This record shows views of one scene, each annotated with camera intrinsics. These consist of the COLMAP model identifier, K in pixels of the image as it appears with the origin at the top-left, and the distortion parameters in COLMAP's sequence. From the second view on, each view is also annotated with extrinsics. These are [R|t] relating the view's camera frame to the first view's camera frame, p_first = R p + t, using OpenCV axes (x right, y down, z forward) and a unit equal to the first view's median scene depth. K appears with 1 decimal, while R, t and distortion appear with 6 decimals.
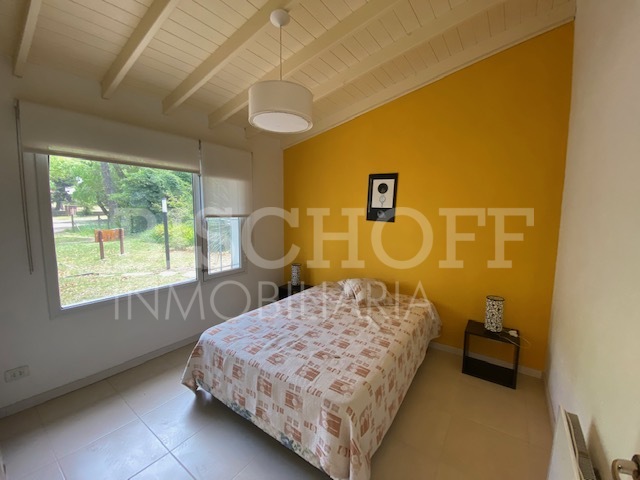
lens RADIAL K [[256.7, 0, 320.7], [0, 256.7, 239.4], [0, 0, 1]] dist [0.019150, -0.020177]
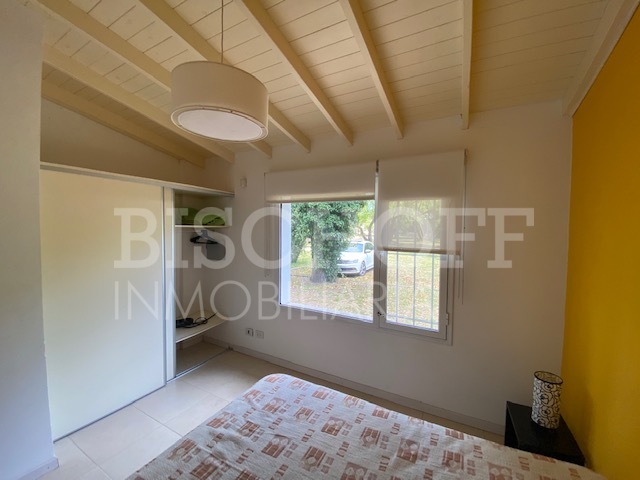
lens RADIAL K [[256.7, 0, 320.7], [0, 256.7, 239.4], [0, 0, 1]] dist [0.019150, -0.020177]
pose [[0.121166, 0.033320, -0.992073, 0.463019], [-0.117619, 0.992877, 0.018982, -0.155927], [0.985639, 0.114387, 0.124222, 0.957149]]
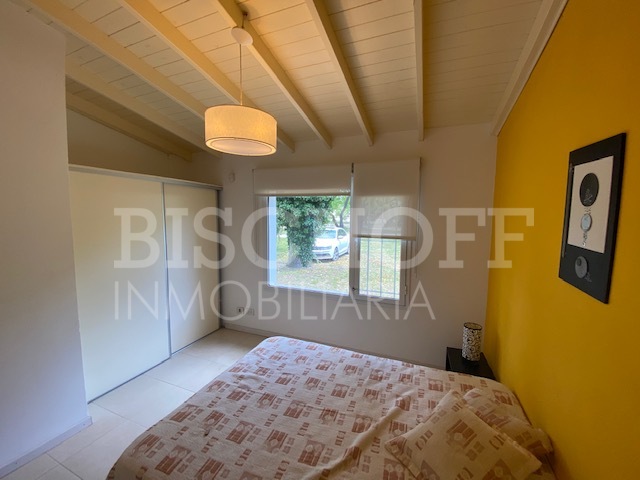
lens RADIAL K [[256.7, 0, 320.7], [0, 256.7, 239.4], [0, 0, 1]] dist [0.019150, -0.020177]
pose [[0.231285, 0.082584, -0.969375, 0.670298], [-0.111997, 0.992027, 0.057792, -0.166302], [0.966418, 0.095200, 0.238690, 0.856181]]
